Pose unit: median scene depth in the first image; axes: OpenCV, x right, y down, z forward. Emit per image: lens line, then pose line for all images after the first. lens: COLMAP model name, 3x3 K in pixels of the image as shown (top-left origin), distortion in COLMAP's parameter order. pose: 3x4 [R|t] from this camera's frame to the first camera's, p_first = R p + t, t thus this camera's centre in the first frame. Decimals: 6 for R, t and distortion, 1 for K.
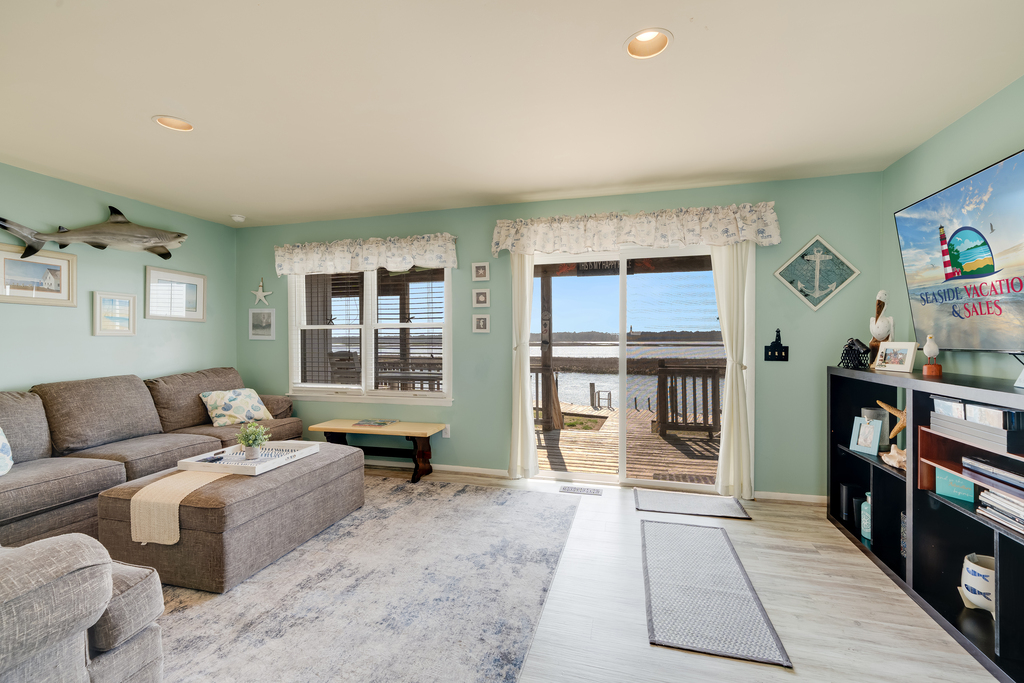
lens RADIAL K [[438.4, 0, 509.3], [0, 438.4, 345.7], [0, 0, 1]] dist [-0.001380, -0.000848]
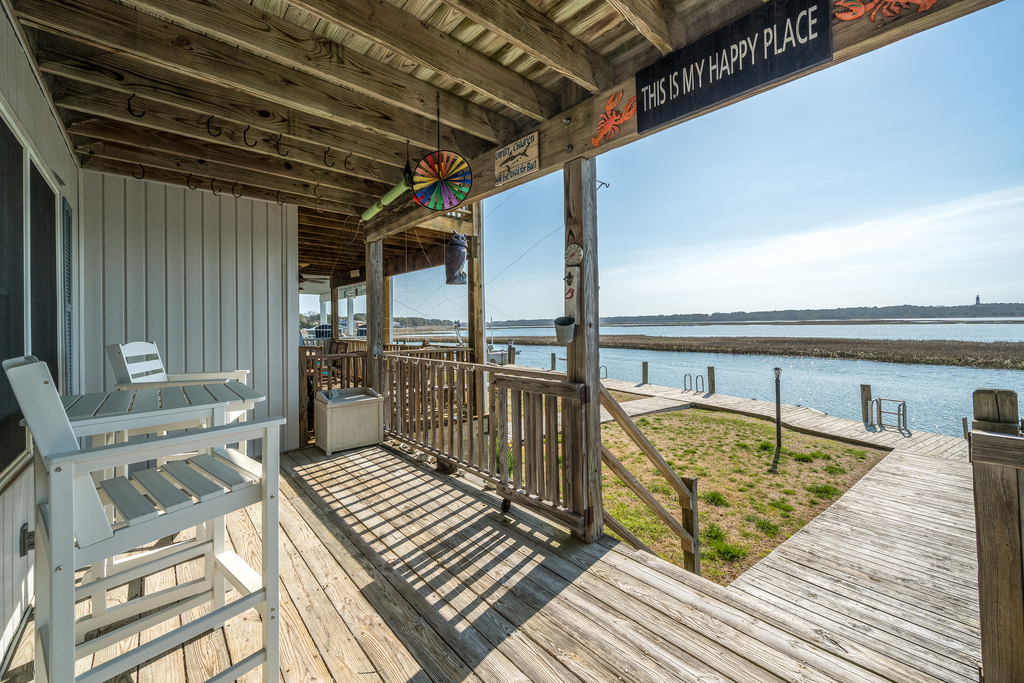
lens RADIAL K [[407.3, 0, 506.1], [0, 407.3, 320.9], [0, 0, 1]] dist [-0.011111, 0.000025]
pose [[0.828350, -0.007109, -0.560165, 0.409899], [0.002173, 0.999953, -0.009478, -0.007282], [0.560206, 0.006634, 0.828327, 1.107434]]
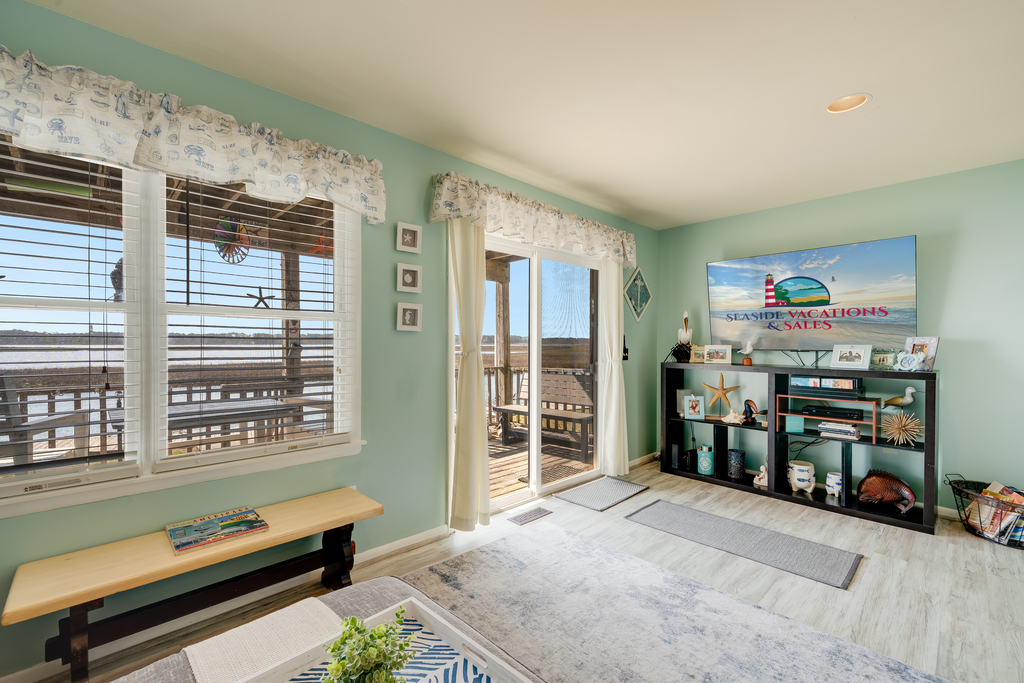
lens RADIAL K [[438.4, 0, 507.5], [0, 438.4, 346.8], [0, 0, 1]] dist [-0.001380, -0.000848]
pose [[0.517575, -0.002770, 0.855633, -0.587433], [0.015549, 0.999860, -0.006168, 0.001089], [-0.855497, 0.016497, 0.517546, 0.572505]]
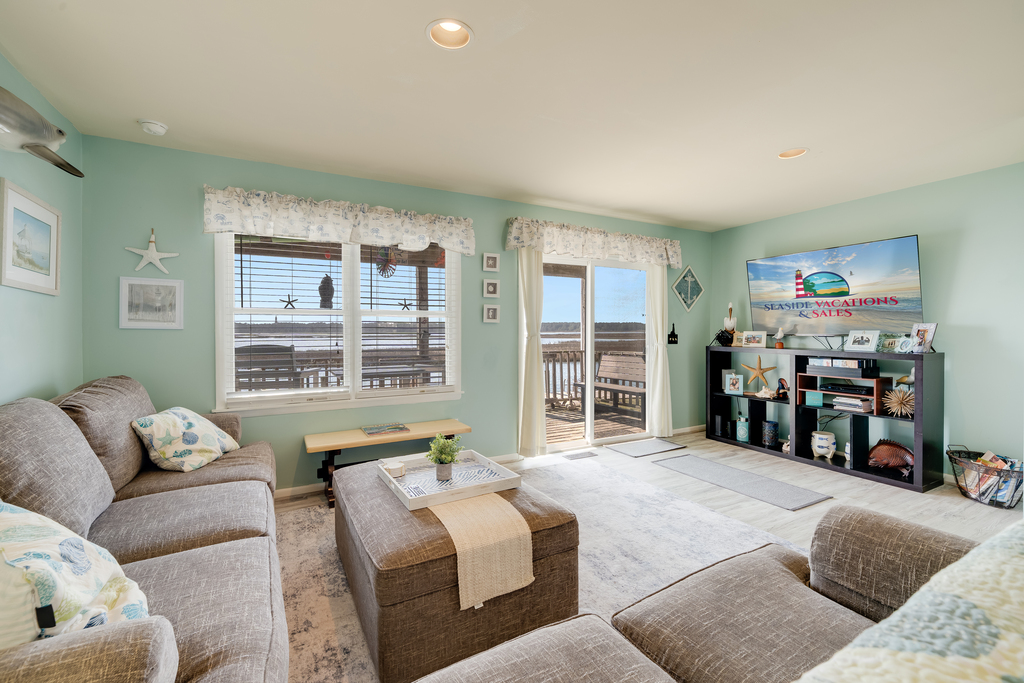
lens RADIAL K [[438.4, 0, 502.0], [0, 438.4, 331.6], [0, 0, 1]] dist [-0.001380, -0.000848]
pose [[0.735336, 0.000603, 0.677702, -0.778544], [0.015268, 0.999731, -0.017456, 0.009983], [-0.677531, 0.023183, 0.735129, 0.262833]]
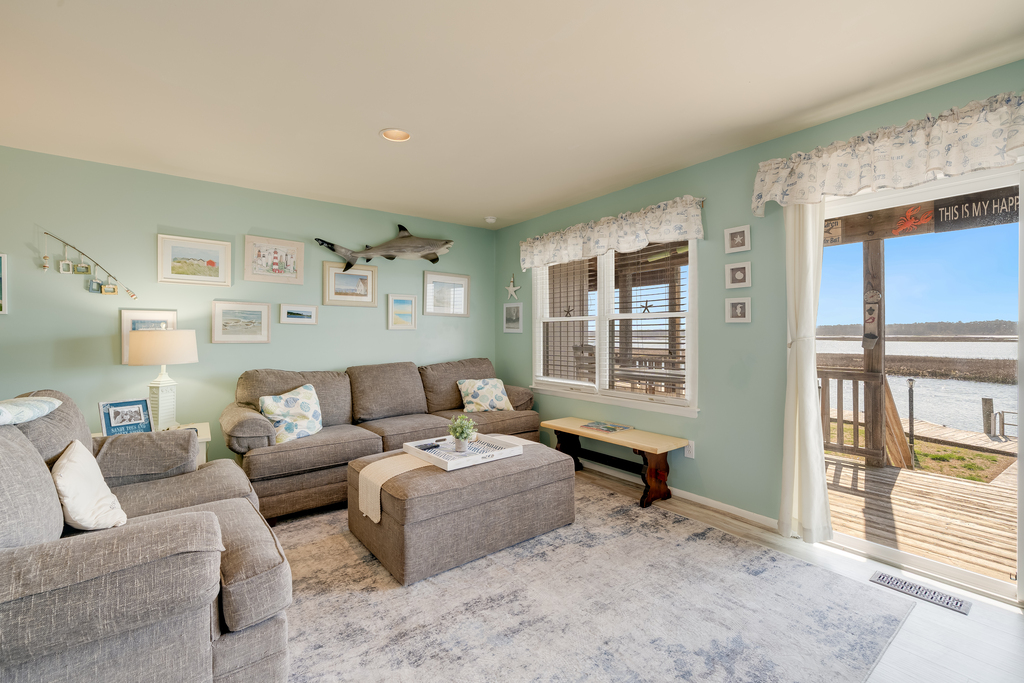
lens RADIAL K [[438.4, 0, 507.8], [0, 438.4, 335.2], [0, 0, 1]] dist [-0.001380, -0.000848]
pose [[0.793444, 0.002474, -0.608638, 0.081786], [-0.007545, 0.999955, -0.005771, -0.001916], [0.608596, 0.009172, 0.793427, 0.199557]]
